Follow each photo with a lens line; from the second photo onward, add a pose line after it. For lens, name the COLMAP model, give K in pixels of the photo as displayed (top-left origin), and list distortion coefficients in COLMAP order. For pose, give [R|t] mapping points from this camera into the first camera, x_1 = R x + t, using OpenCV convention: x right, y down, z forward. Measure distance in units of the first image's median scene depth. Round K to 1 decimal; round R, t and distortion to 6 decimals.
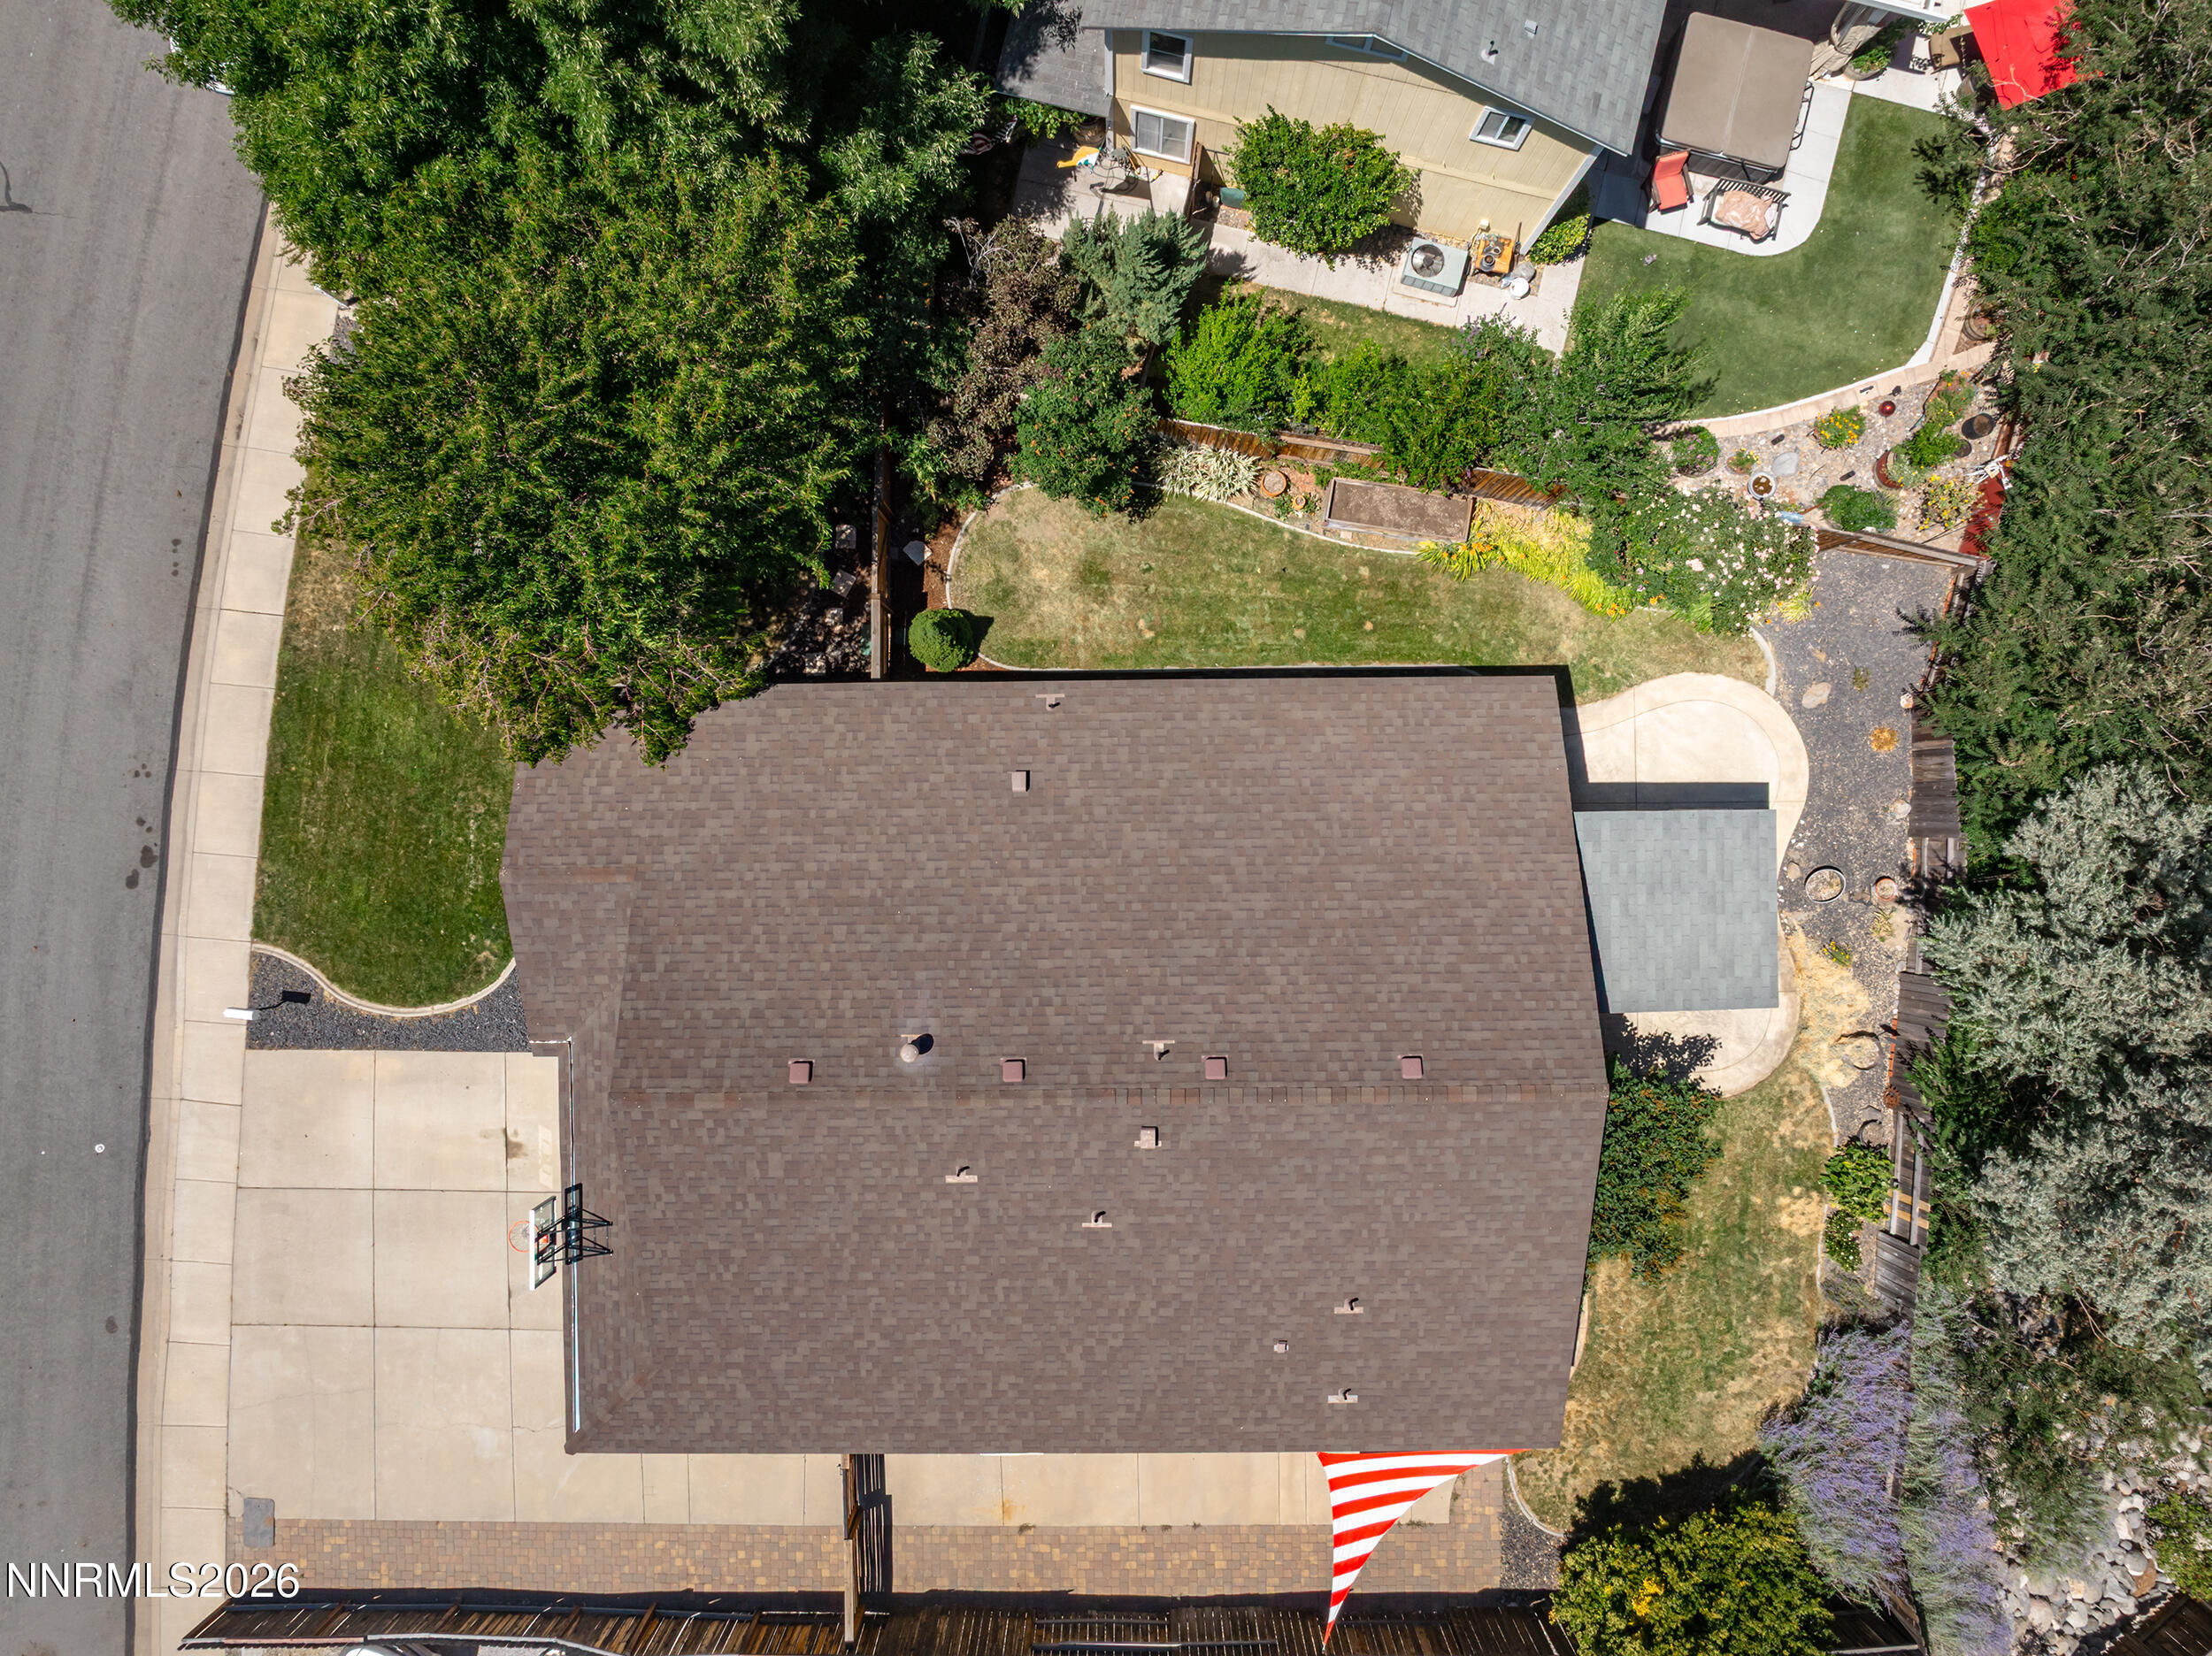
lens RADIAL K [[1549.9, 0, 1106.0], [0, 1549.9, 828.0], [0, 0, 1]] dist [-0.030680, 0.016675]
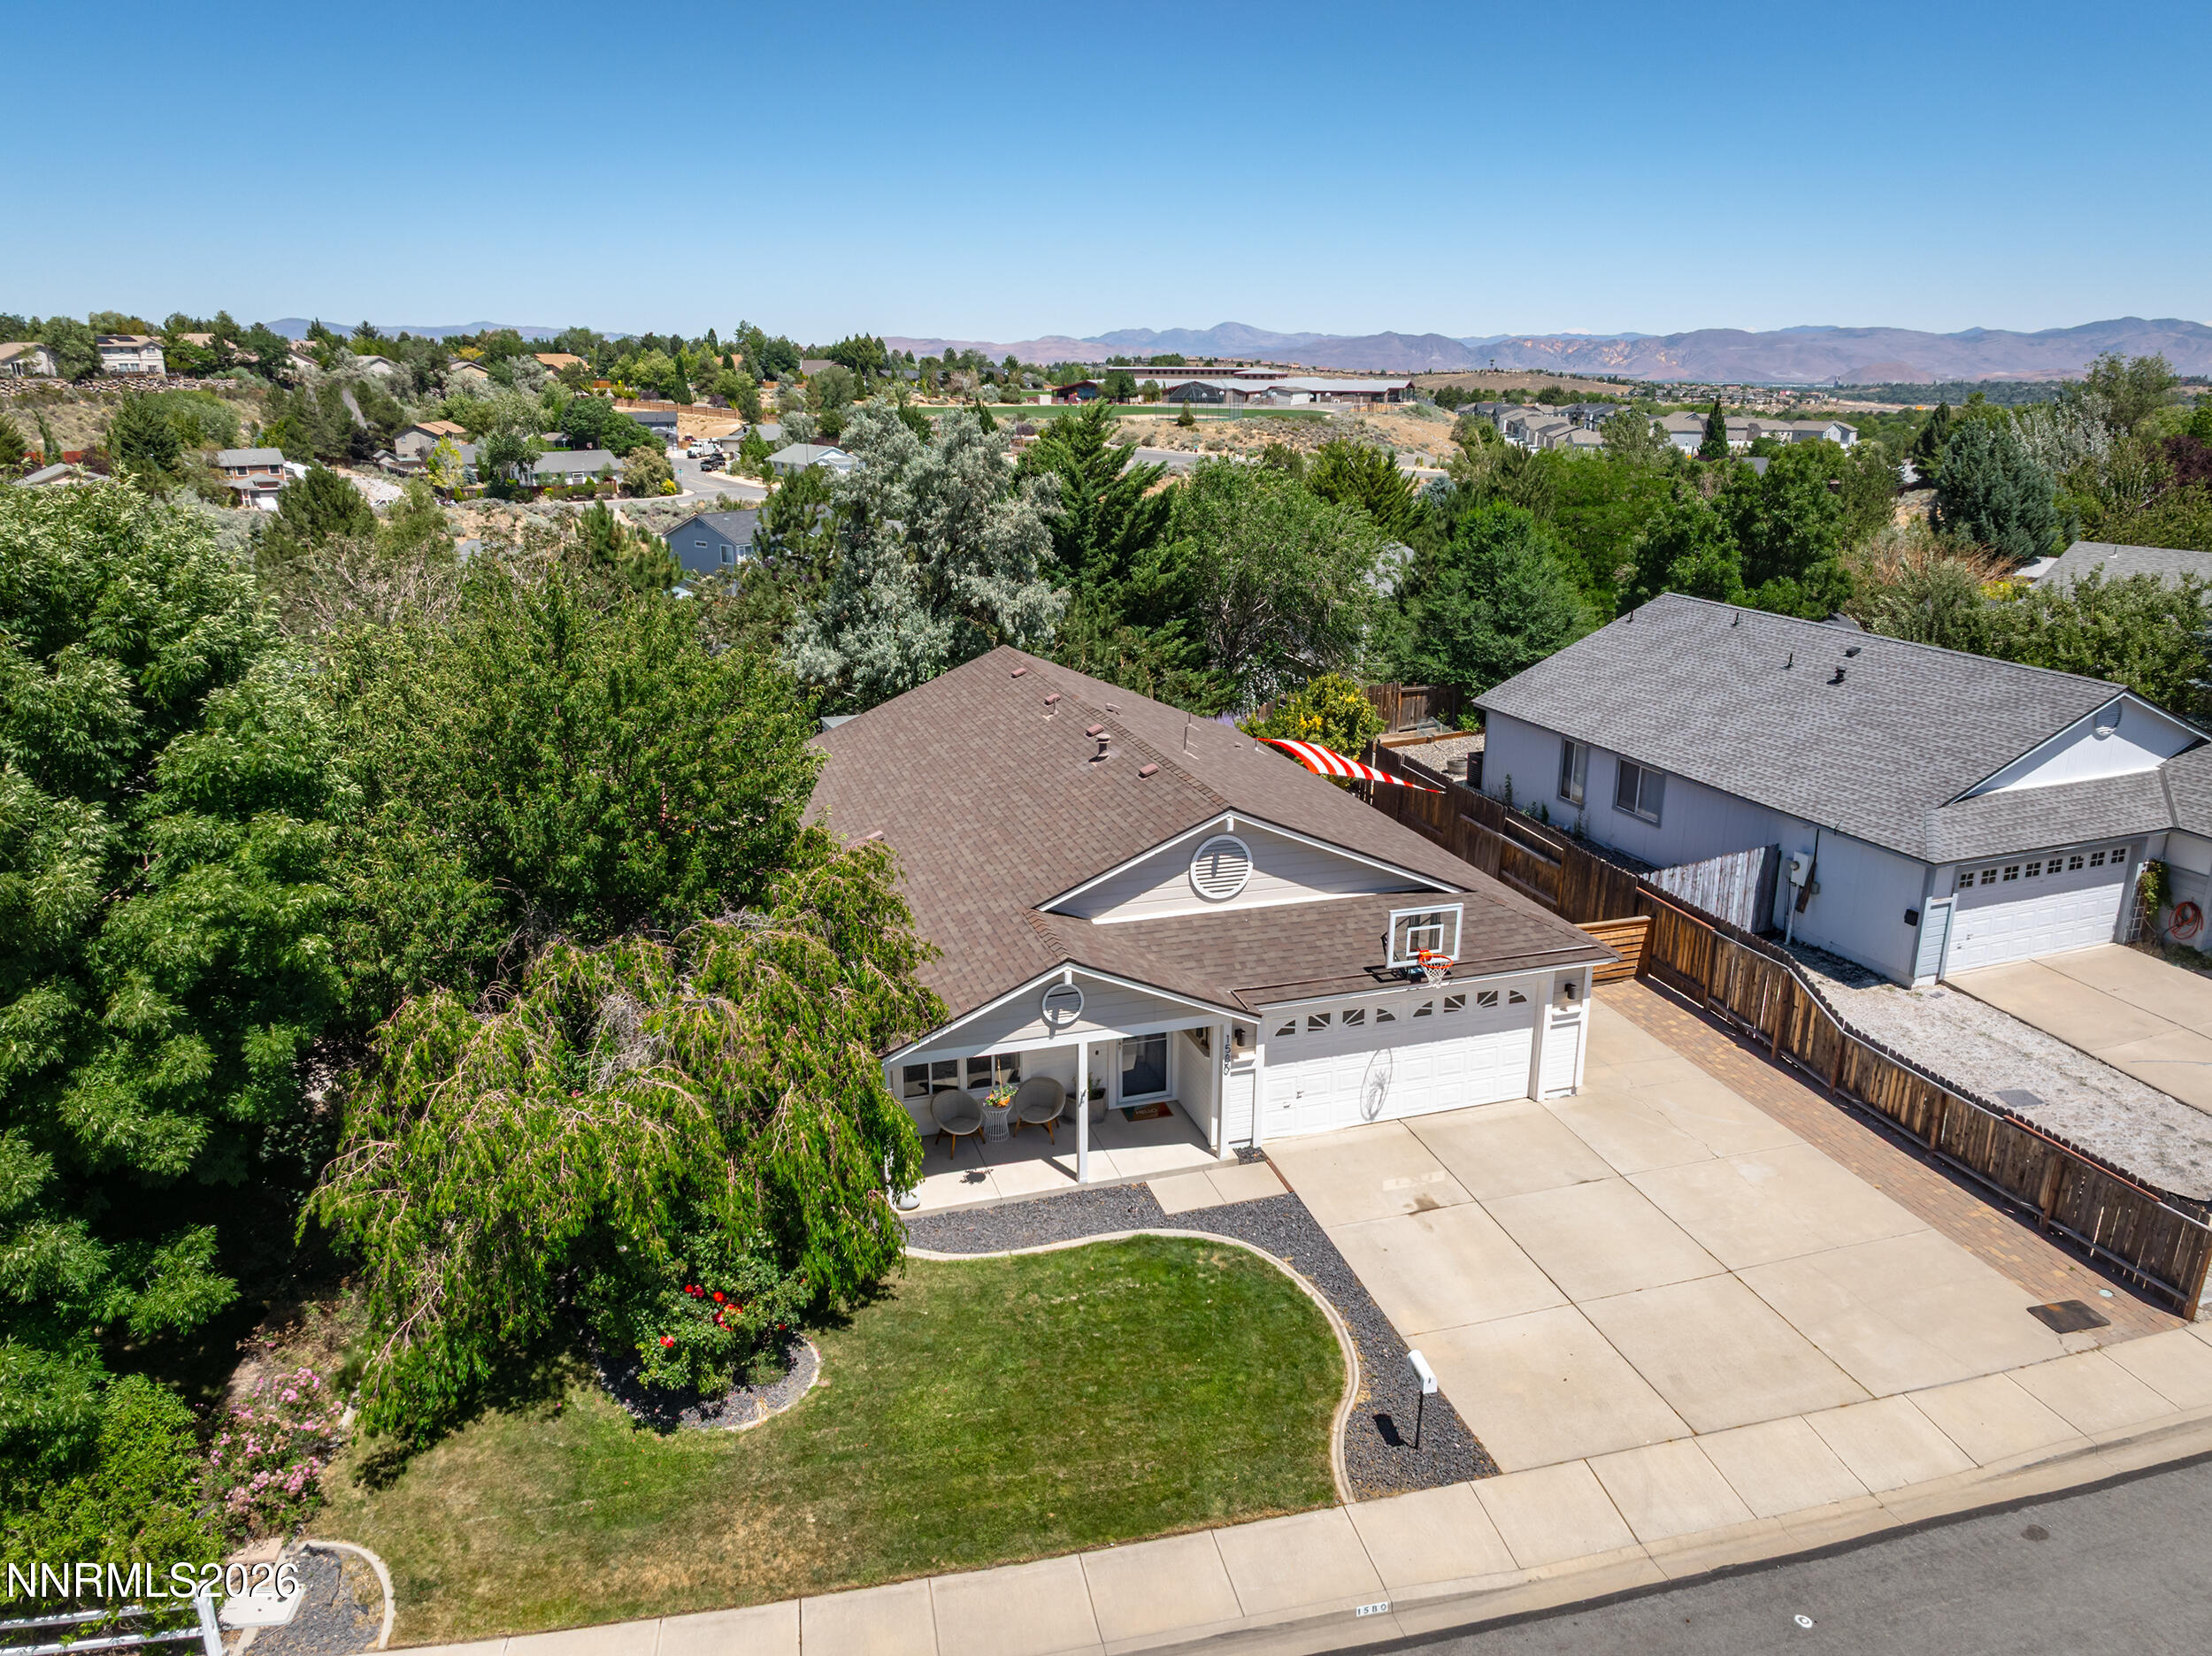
lens RADIAL K [[1549.9, 0, 1106.0], [0, 1549.9, 828.0], [0, 0, 1]] dist [-0.030680, 0.016675]
pose [[-0.292667, -0.269808, 0.917360, -1.050025], [0.956174, -0.091414, 0.278164, -0.167524], [0.008809, 0.958565, 0.284738, 0.582286]]
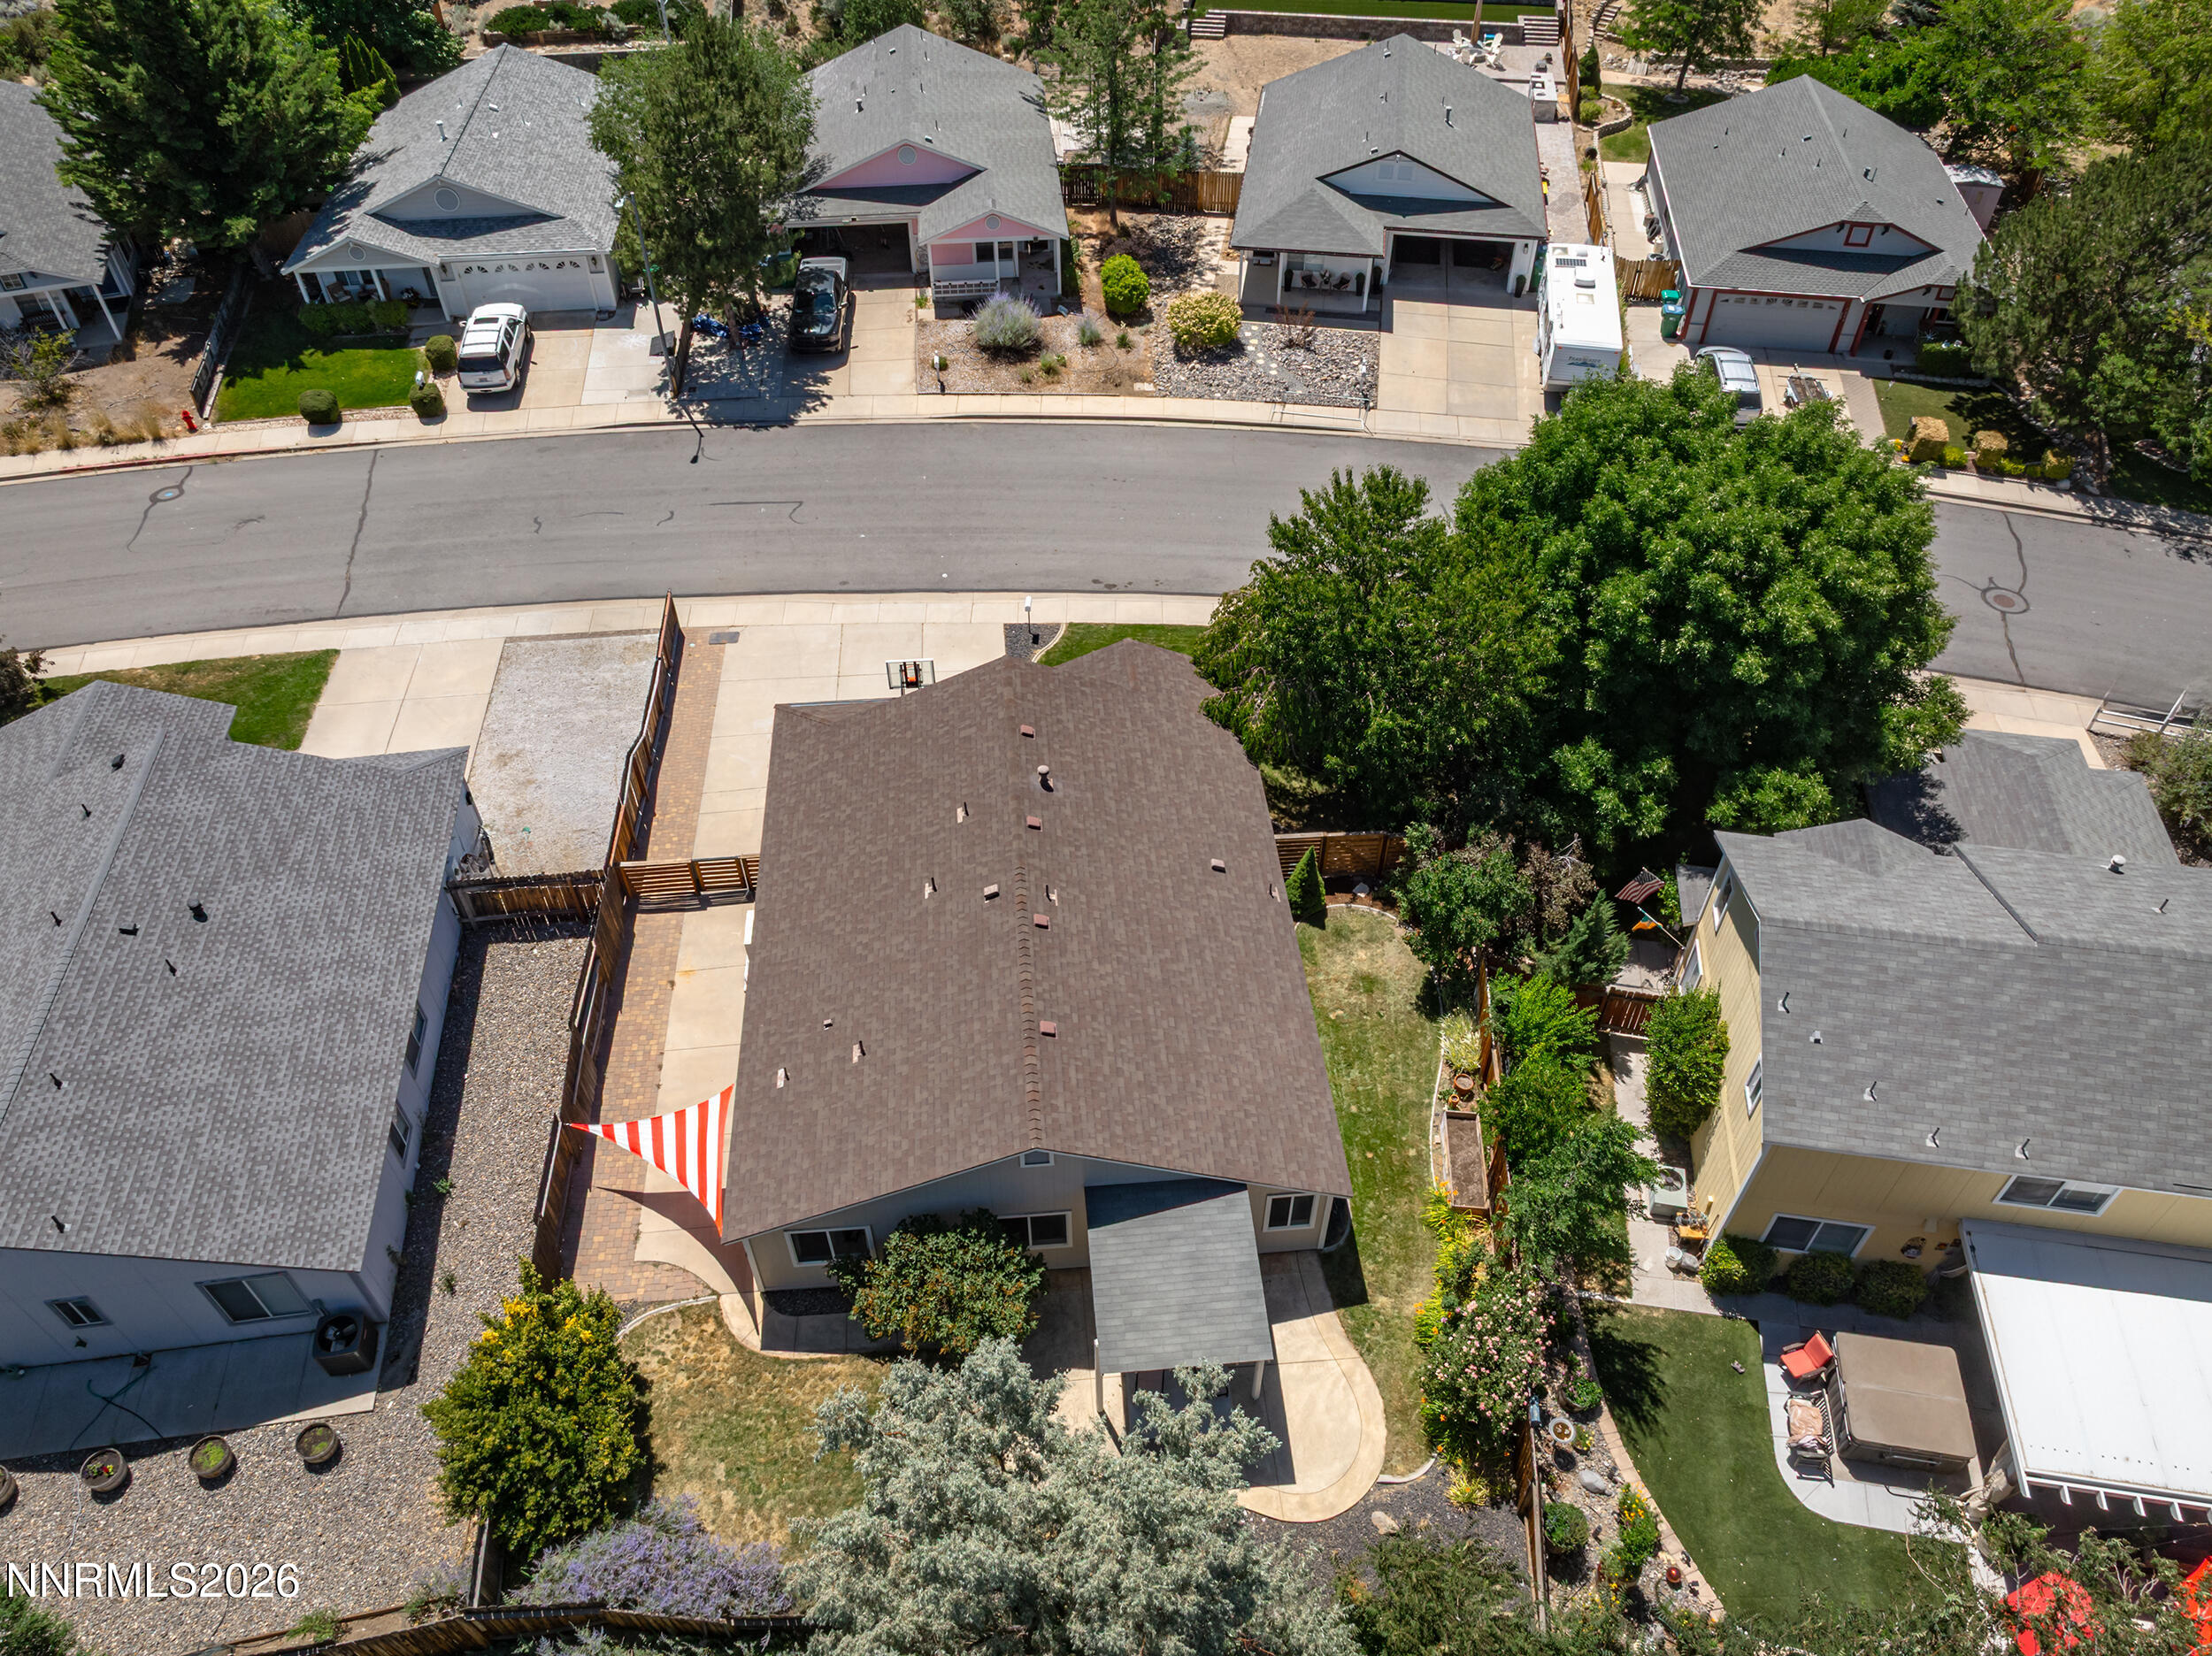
lens RADIAL K [[1549.9, 0, 1106.0], [0, 1549.9, 828.0], [0, 0, 1]] dist [-0.030680, 0.016675]
pose [[0.071755, 0.716154, -0.694244, 0.838411], [-0.997412, 0.048365, -0.053199, 0.137297], [-0.004522, 0.696265, 0.717771, -0.086330]]
